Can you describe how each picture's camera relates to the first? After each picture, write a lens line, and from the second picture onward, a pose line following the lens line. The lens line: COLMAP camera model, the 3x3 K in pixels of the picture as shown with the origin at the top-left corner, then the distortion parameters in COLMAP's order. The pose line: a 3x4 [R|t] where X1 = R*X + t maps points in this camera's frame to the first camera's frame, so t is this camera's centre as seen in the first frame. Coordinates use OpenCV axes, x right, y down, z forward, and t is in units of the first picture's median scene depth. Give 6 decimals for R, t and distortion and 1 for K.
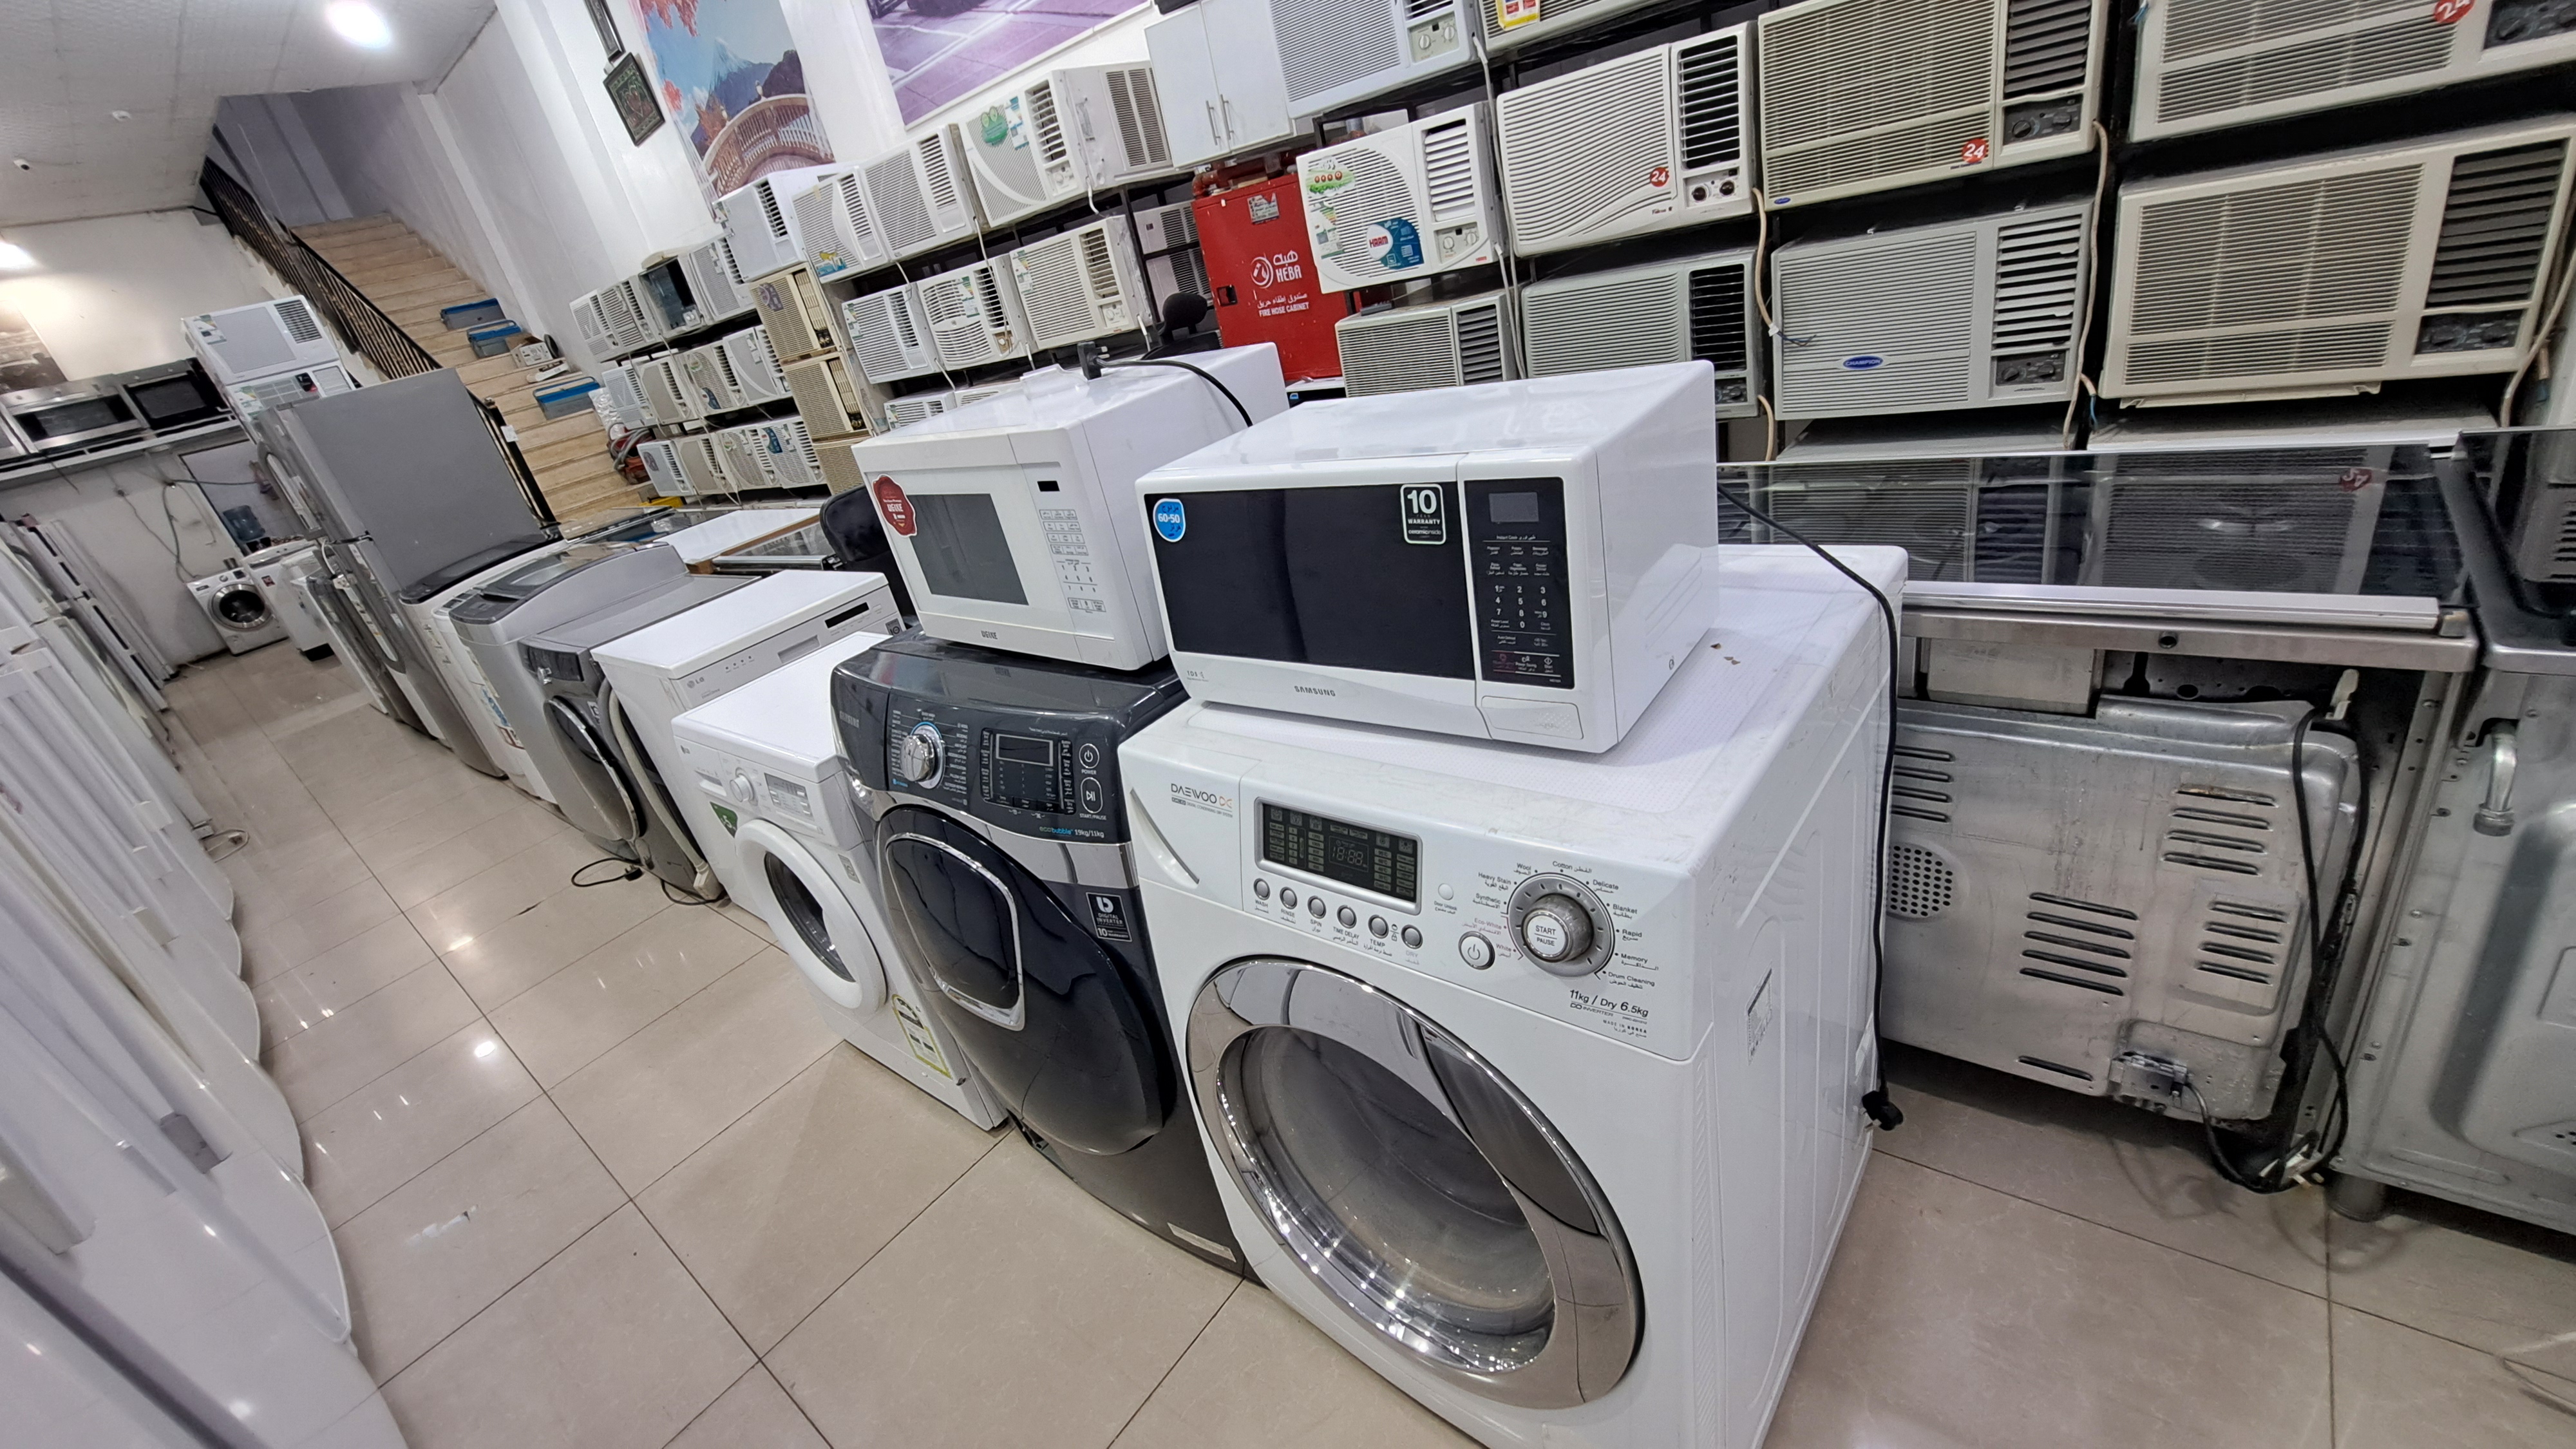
lens RADIAL K [[1020.6, 0, 1274.9], [0, 1020.6, 718.0], [0, 0, 1]] dist [-0.011421, -0.000833]
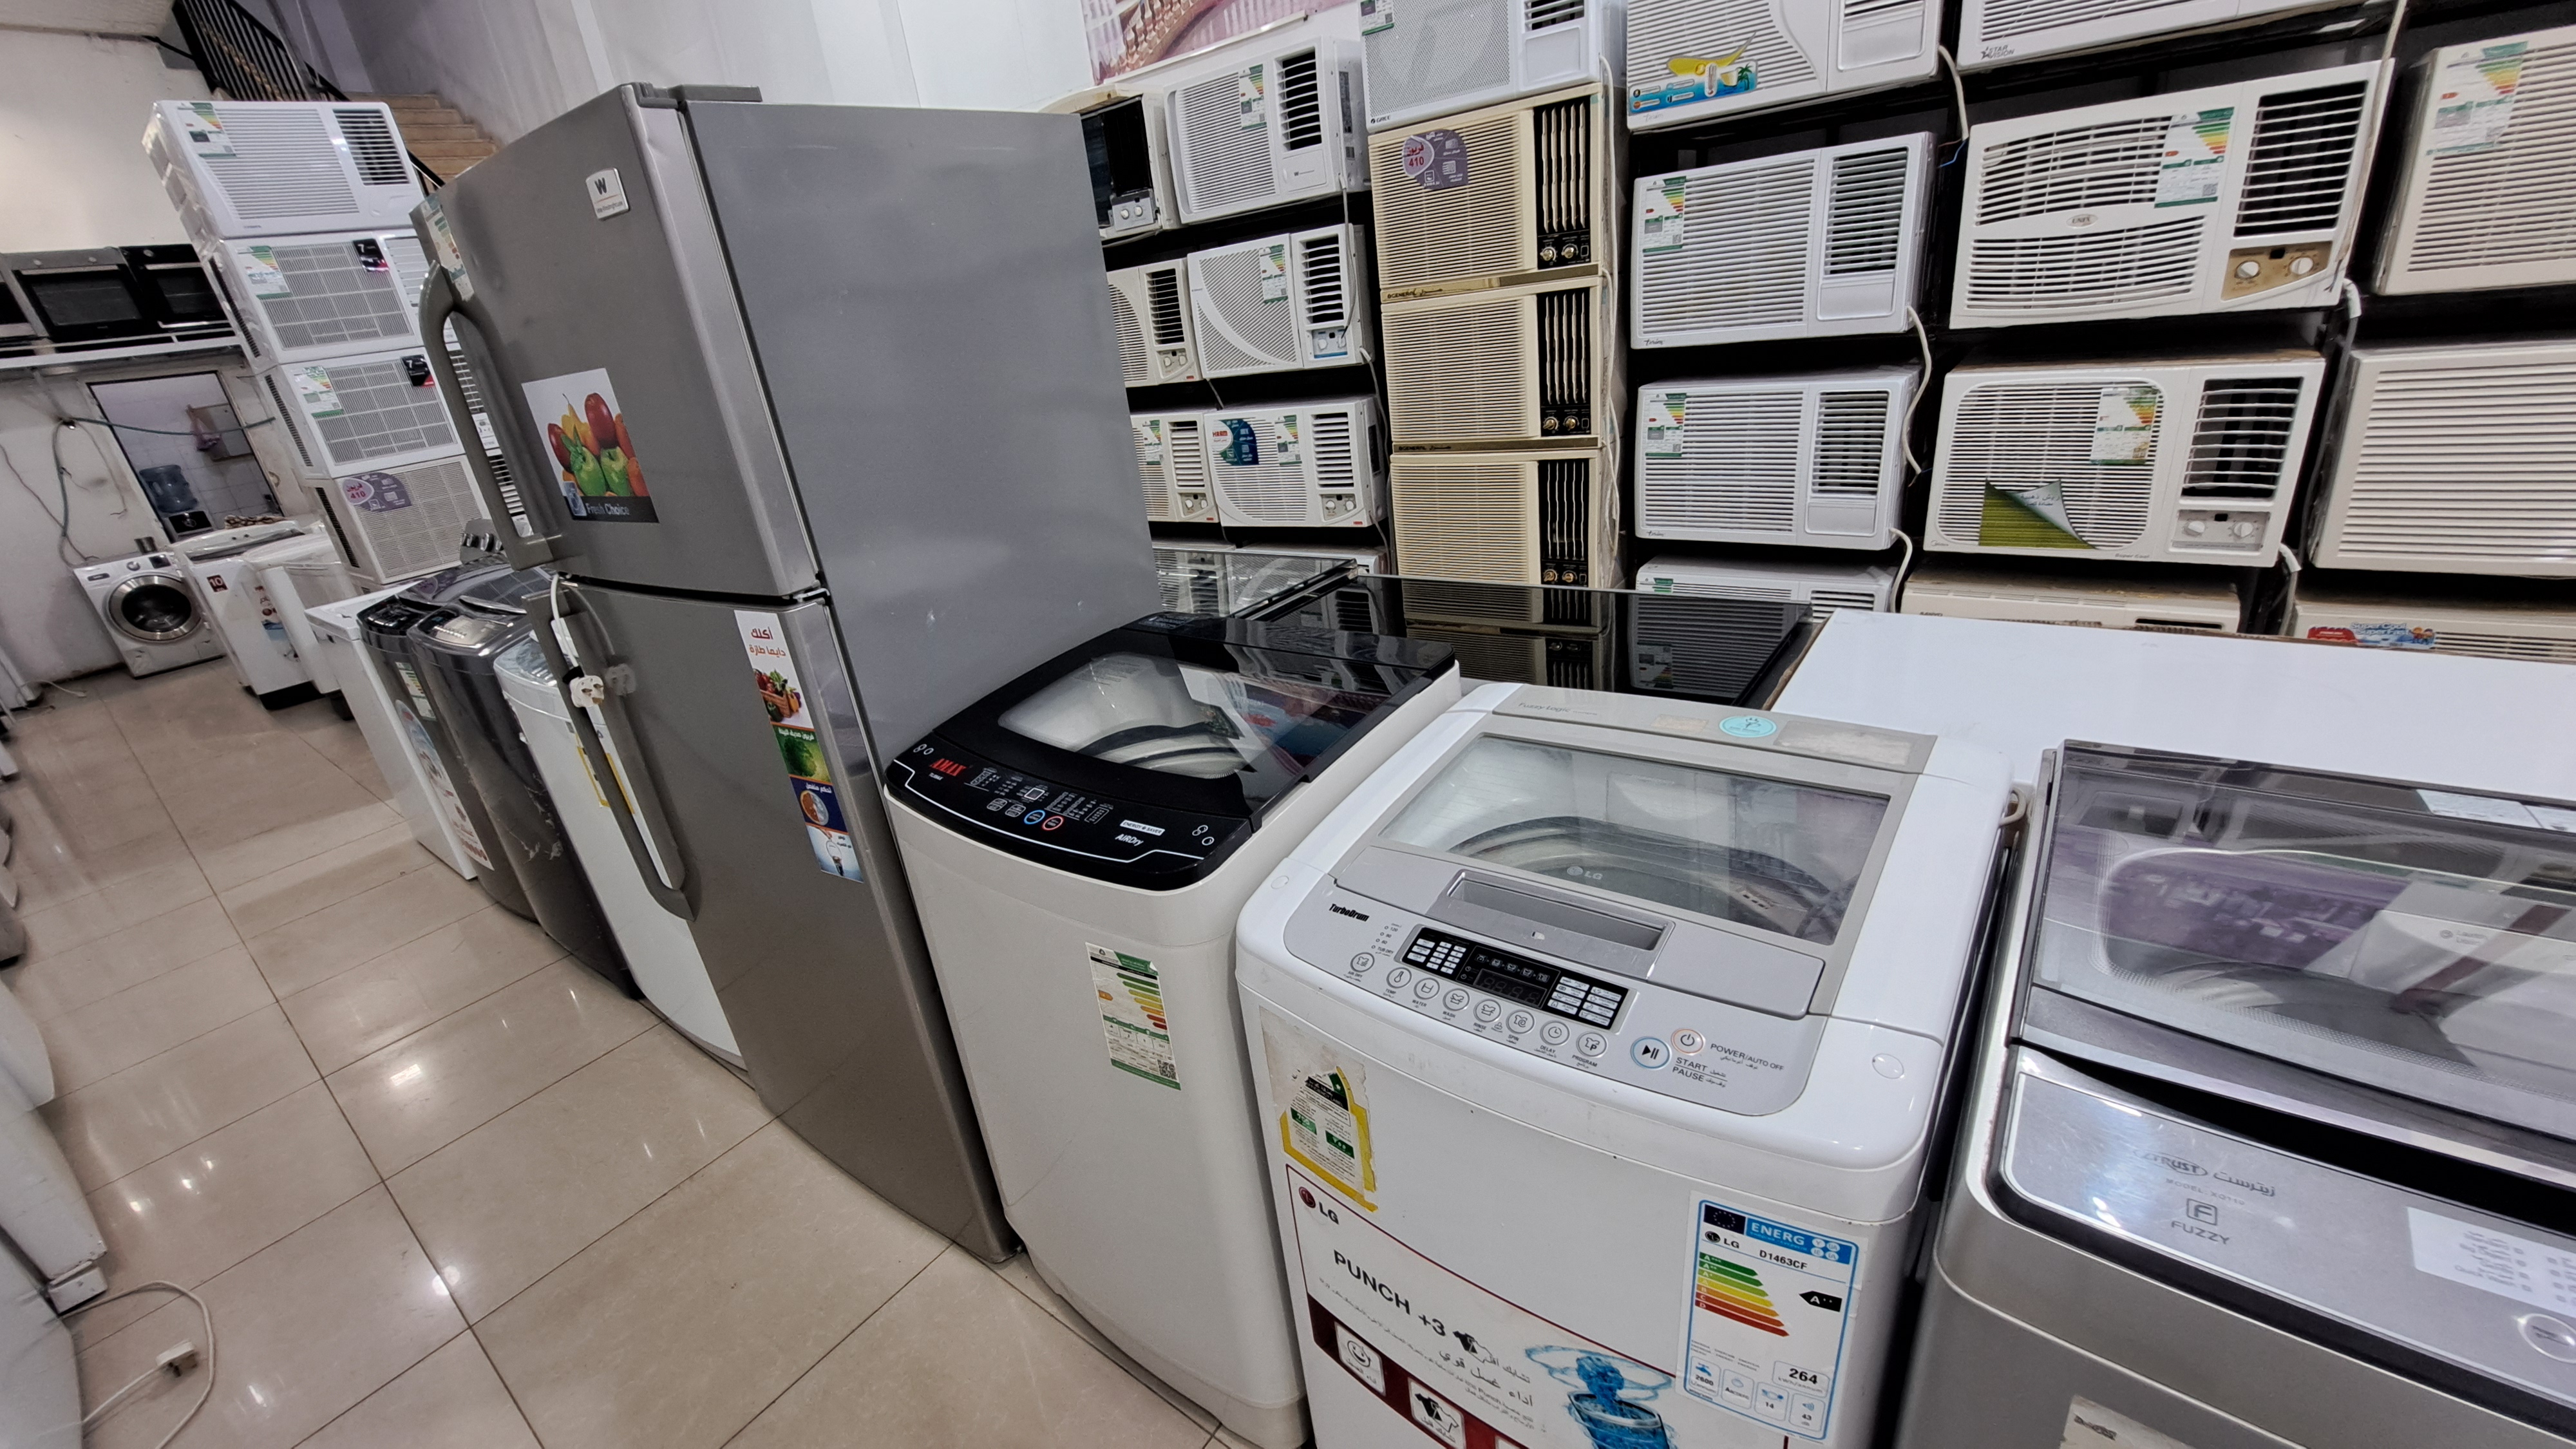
lens RADIAL K [[1020.6, 0, 1286.9], [0, 1020.6, 733.7], [0, 0, 1]] dist [-0.011421, -0.000833]
pose [[0.994049, 0.082357, 0.071303, -0.308466], [-0.078687, 0.995498, -0.052844, -0.051314], [-0.075334, 0.046919, 0.996054, 0.271366]]
